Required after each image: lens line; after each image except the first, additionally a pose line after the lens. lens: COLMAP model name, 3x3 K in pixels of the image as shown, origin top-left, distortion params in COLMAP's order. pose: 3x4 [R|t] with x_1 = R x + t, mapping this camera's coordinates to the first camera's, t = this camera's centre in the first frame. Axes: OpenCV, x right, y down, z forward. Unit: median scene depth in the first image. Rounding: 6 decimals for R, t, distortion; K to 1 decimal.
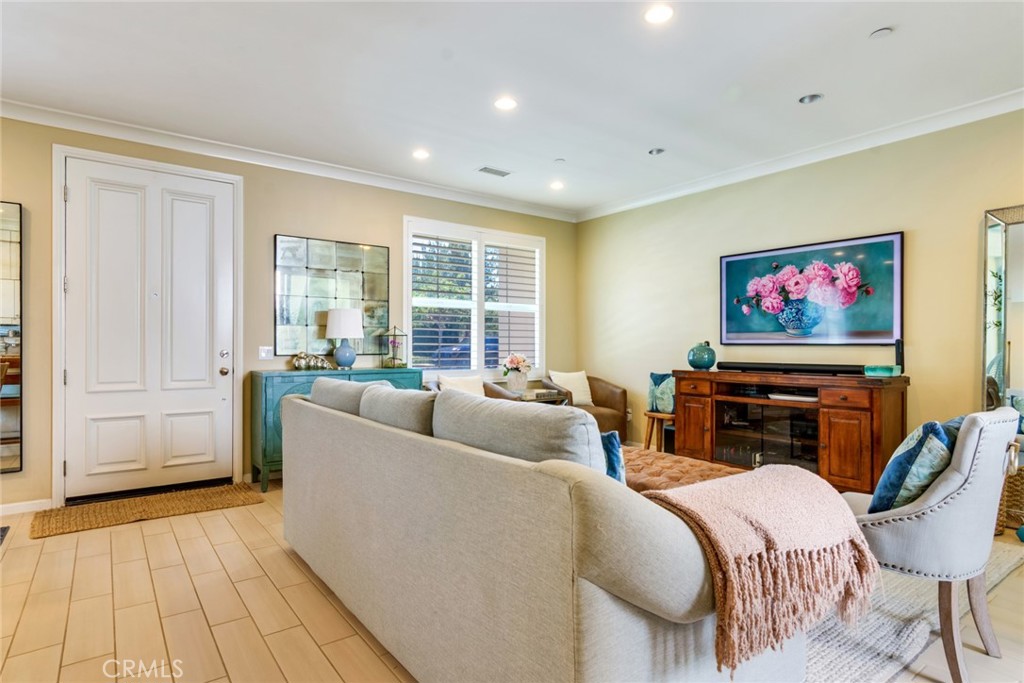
lens RADIAL K [[555.8, 0, 516.0], [0, 555.8, 344.3], [0, 0, 1]] dist [0.002237, -0.003845]
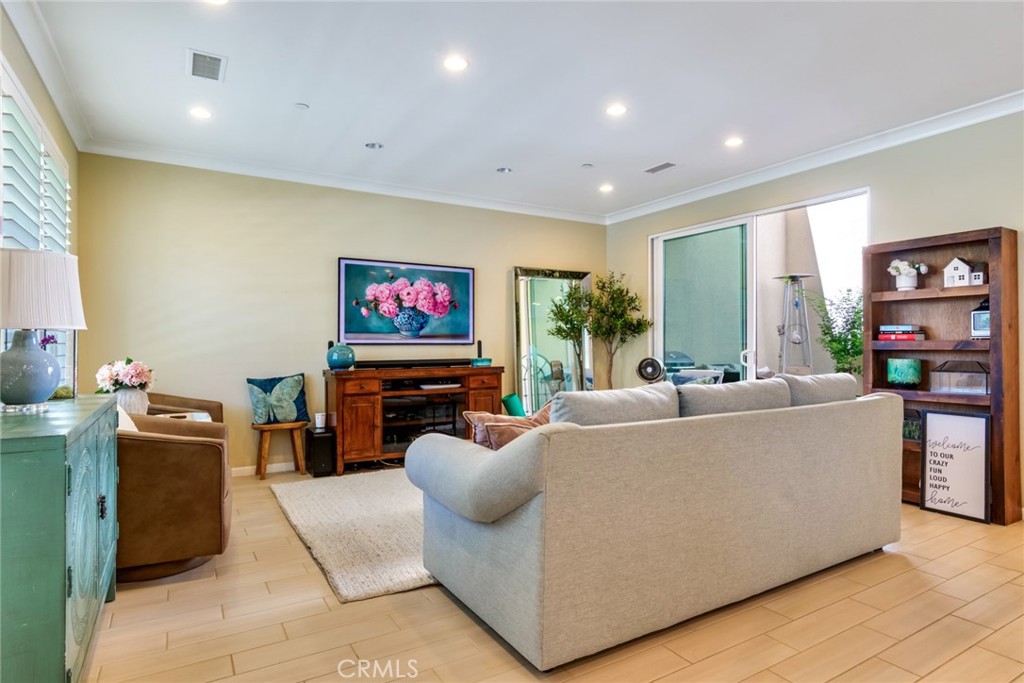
lens RADIAL K [[555.8, 0, 515.1], [0, 555.8, 338.1], [0, 0, 1]] dist [0.002237, -0.003845]
pose [[0.095293, 0.010977, 0.995389, -0.659040], [0.003313, 0.999930, -0.011345, 0.001777], [-0.995444, 0.004378, 0.095250, 0.634127]]
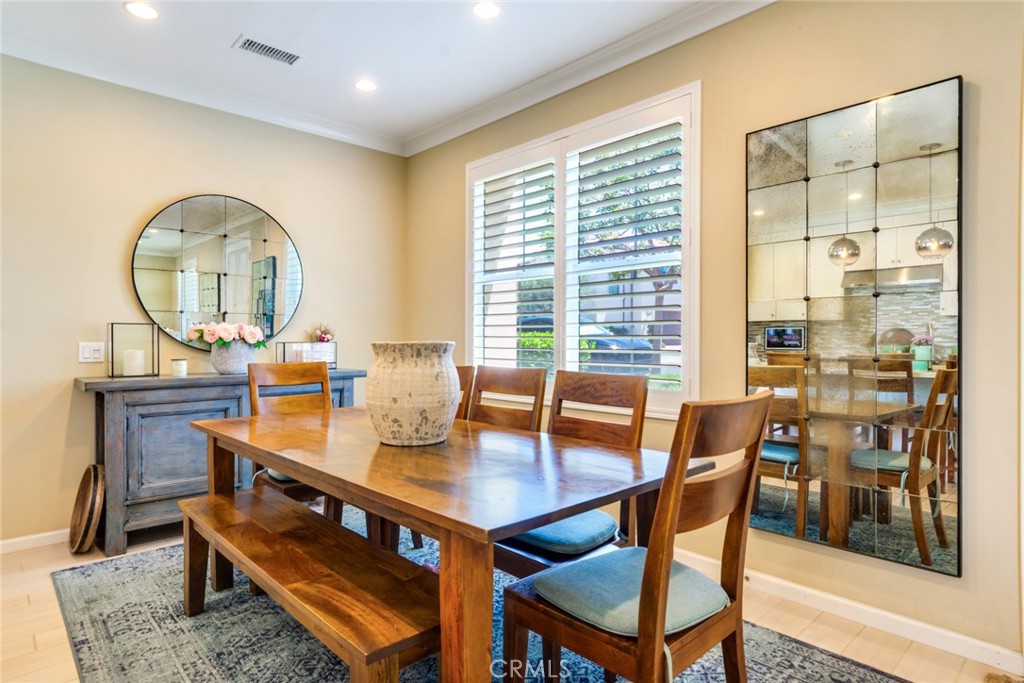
lens RADIAL K [[555.8, 0, 515.8], [0, 555.8, 342.6], [0, 0, 1]] dist [0.002237, -0.003845]
pose [[0.116030, 0.006127, -0.993227, -0.308661], [0.009429, 0.999929, 0.007270, -0.003565], [0.993201, -0.010209, 0.115964, 0.387254]]
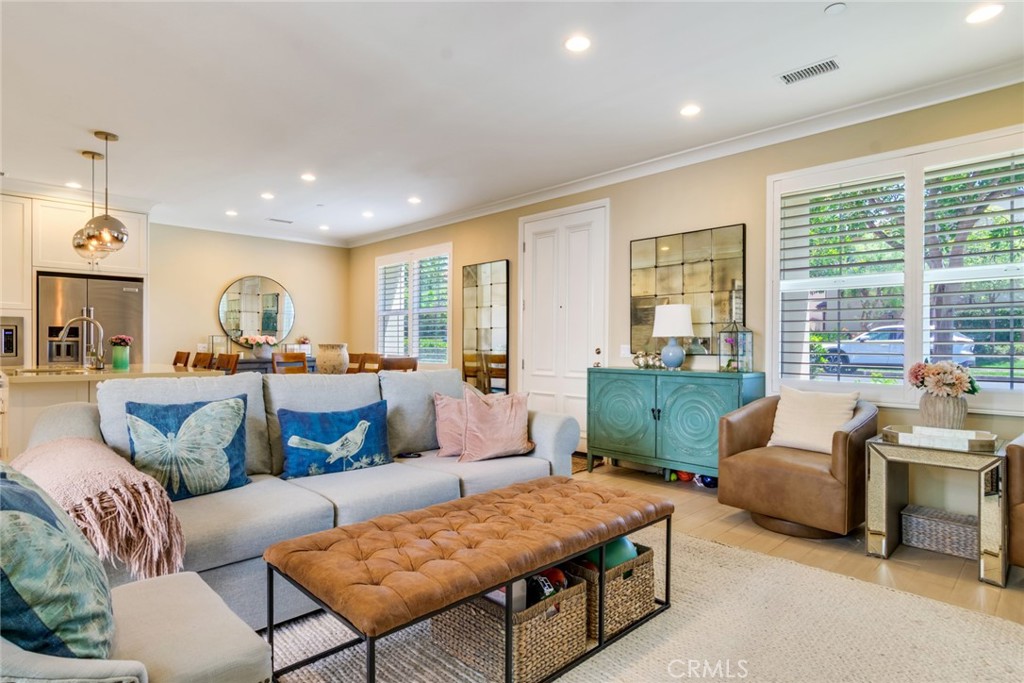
lens RADIAL K [[555.8, 0, 514.9], [0, 555.8, 343.2], [0, 0, 1]] dist [0.002237, -0.003845]
pose [[0.124524, 0.000653, -0.992216, 0.580648], [0.005117, 0.999986, 0.001300, -0.003209], [0.992203, -0.005239, 0.124519, 0.618942]]
